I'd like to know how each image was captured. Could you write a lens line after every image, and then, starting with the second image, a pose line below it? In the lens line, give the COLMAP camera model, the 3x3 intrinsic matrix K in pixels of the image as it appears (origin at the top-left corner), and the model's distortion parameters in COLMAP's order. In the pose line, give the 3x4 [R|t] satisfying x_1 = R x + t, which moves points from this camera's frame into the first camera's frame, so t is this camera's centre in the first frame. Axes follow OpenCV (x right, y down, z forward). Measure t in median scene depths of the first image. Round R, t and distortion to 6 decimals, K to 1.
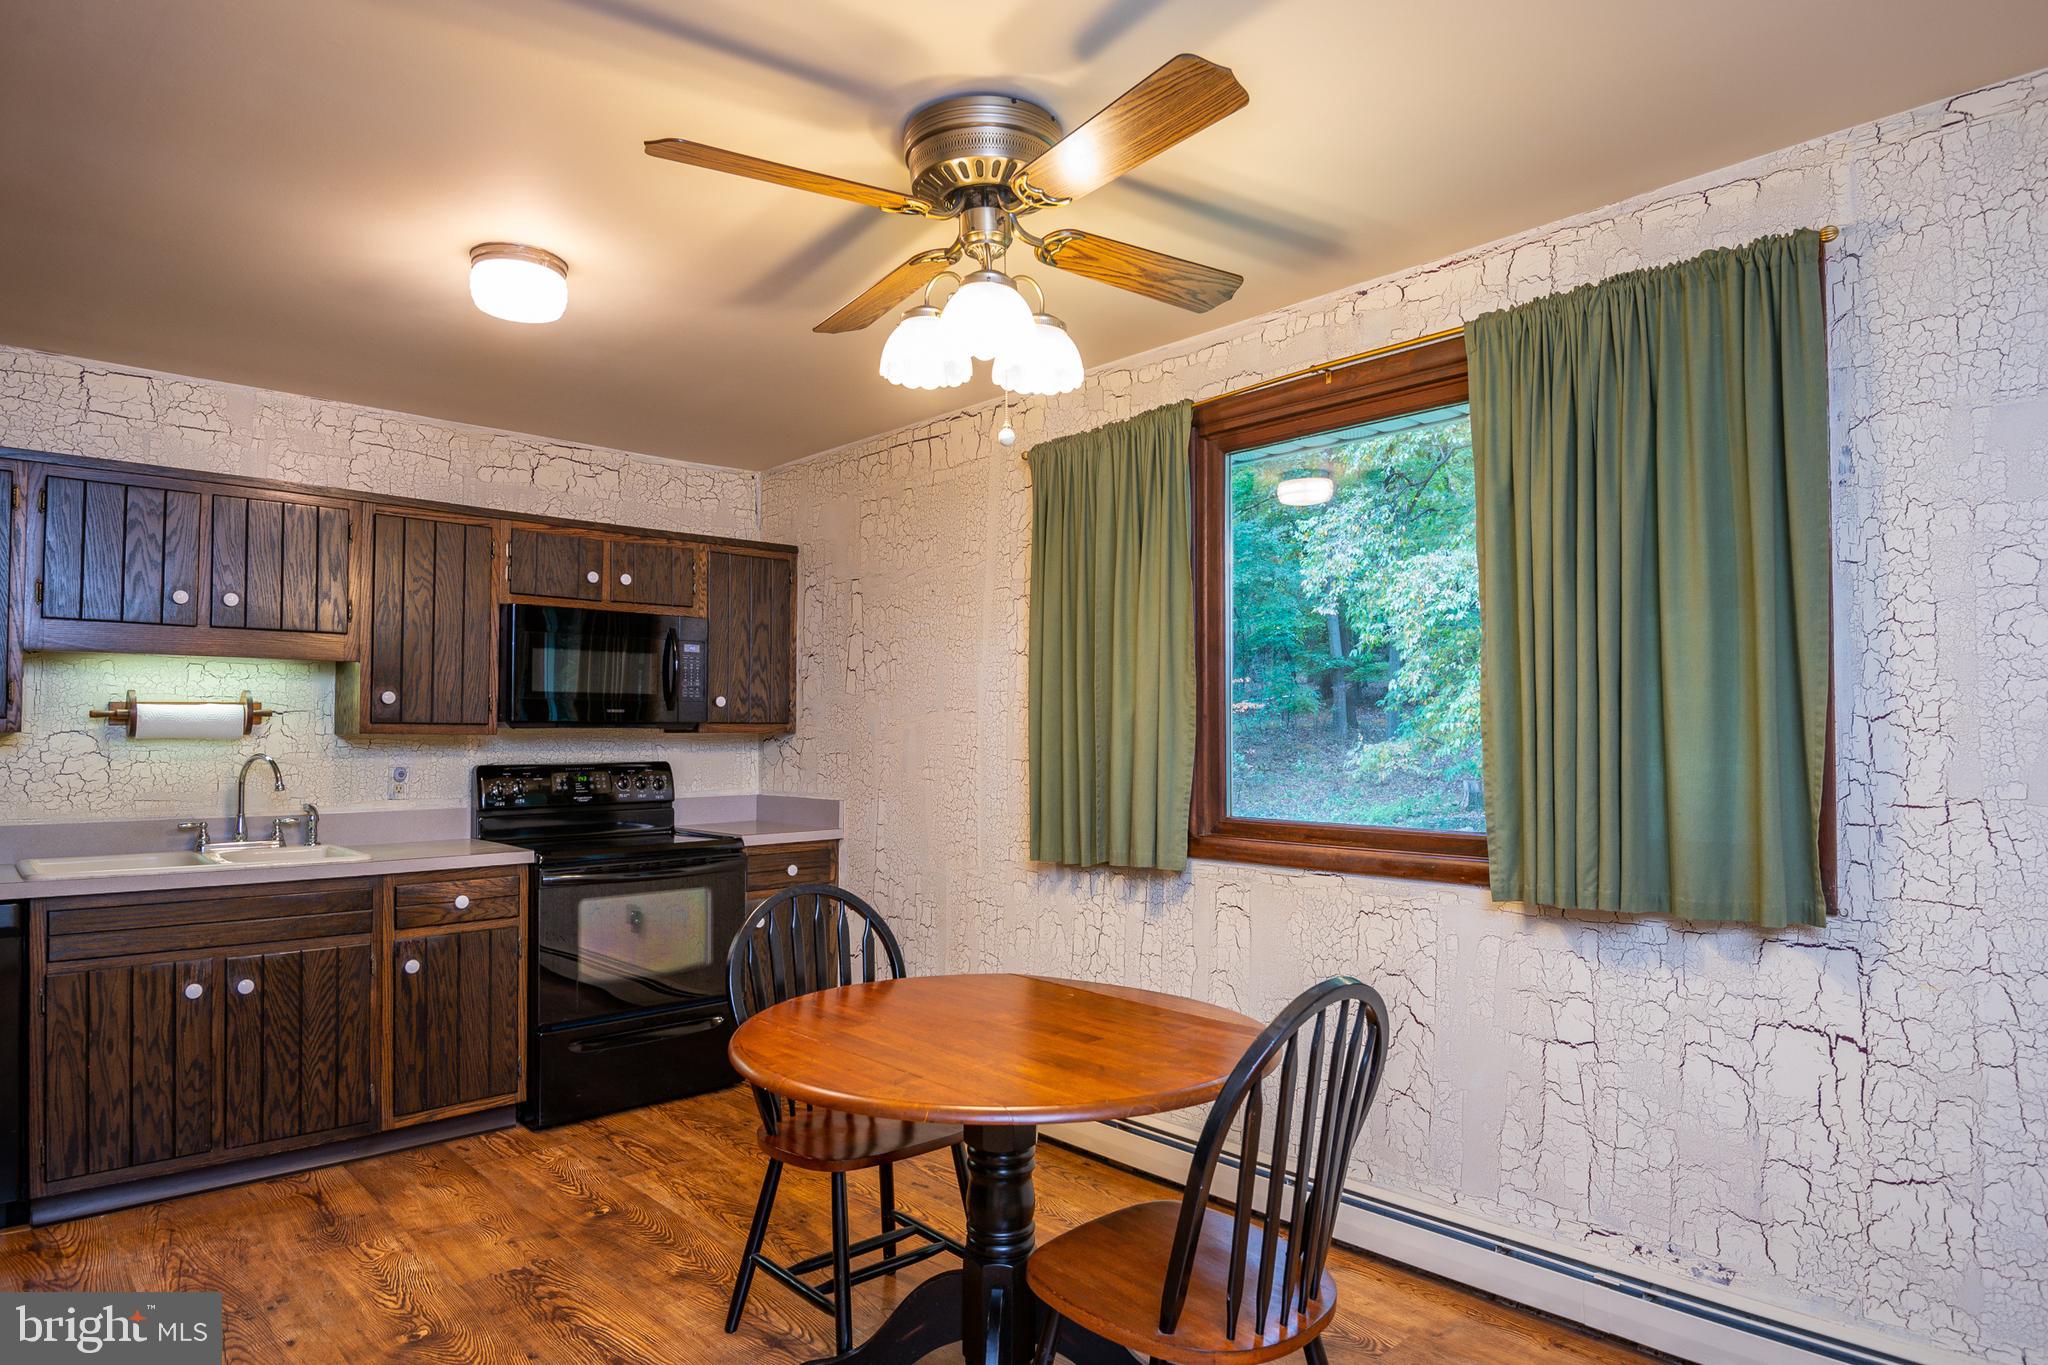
lens RADIAL K [[1162.3, 0, 1013.6], [0, 1162.3, 708.9], [0, 0, 1]] dist [-0.000195, -0.025153]
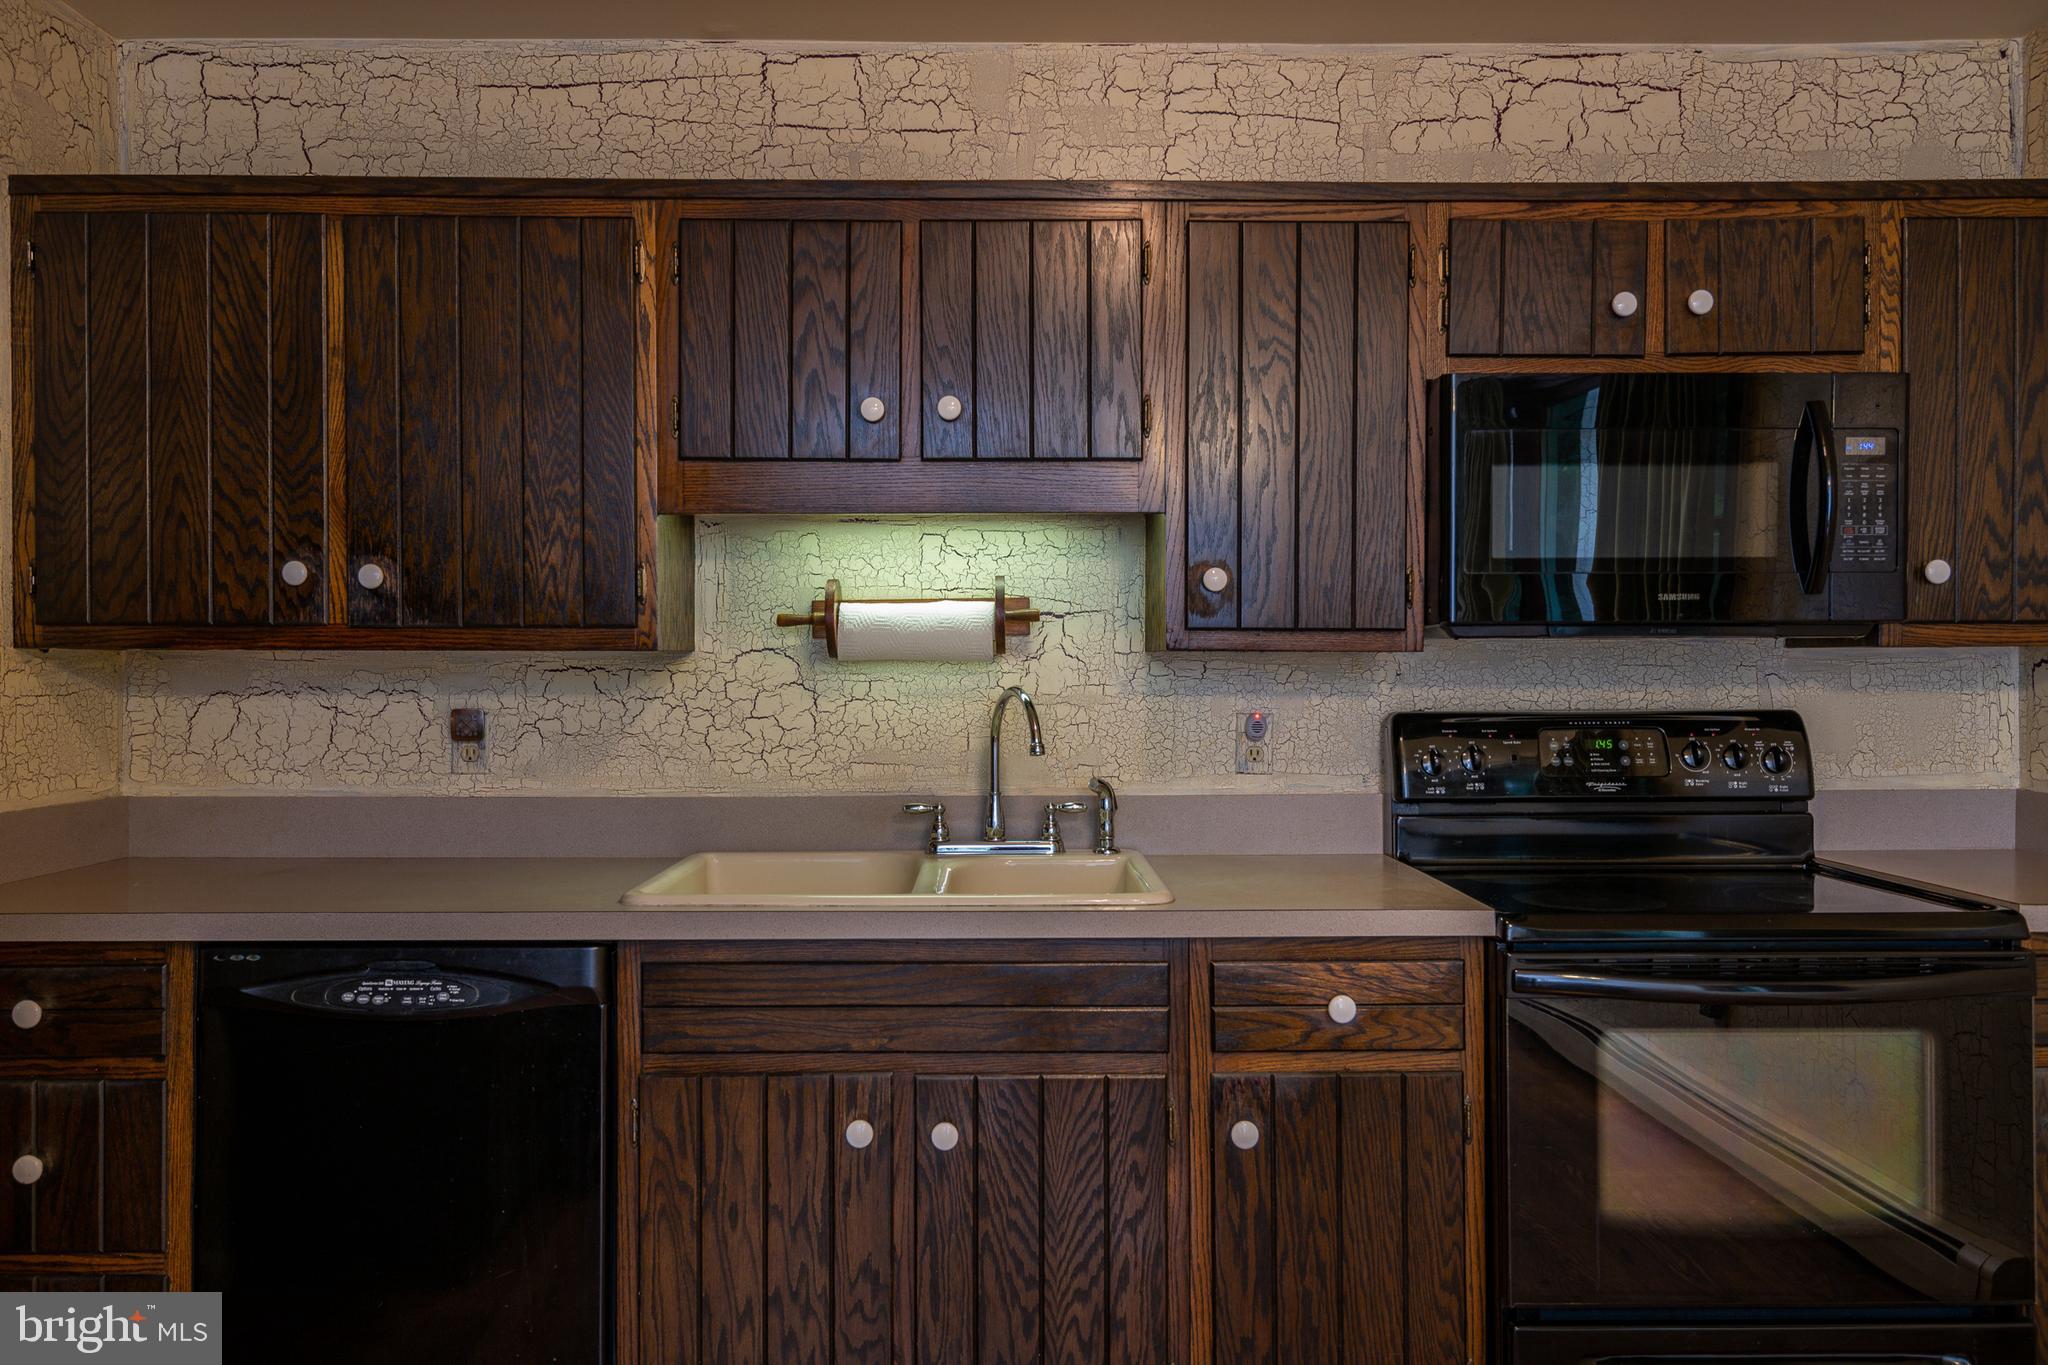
lens RADIAL K [[1470.9, 0, 1008.8], [0, 1470.9, 670.2], [0, 0, 1]] dist [0.036885, -0.033484]
pose [[0.737940, 0.001633, -0.674864, -0.173188], [0.017523, 0.999614, 0.021580, 0.015144], [0.674639, -0.027750, 0.737626, 0.472784]]
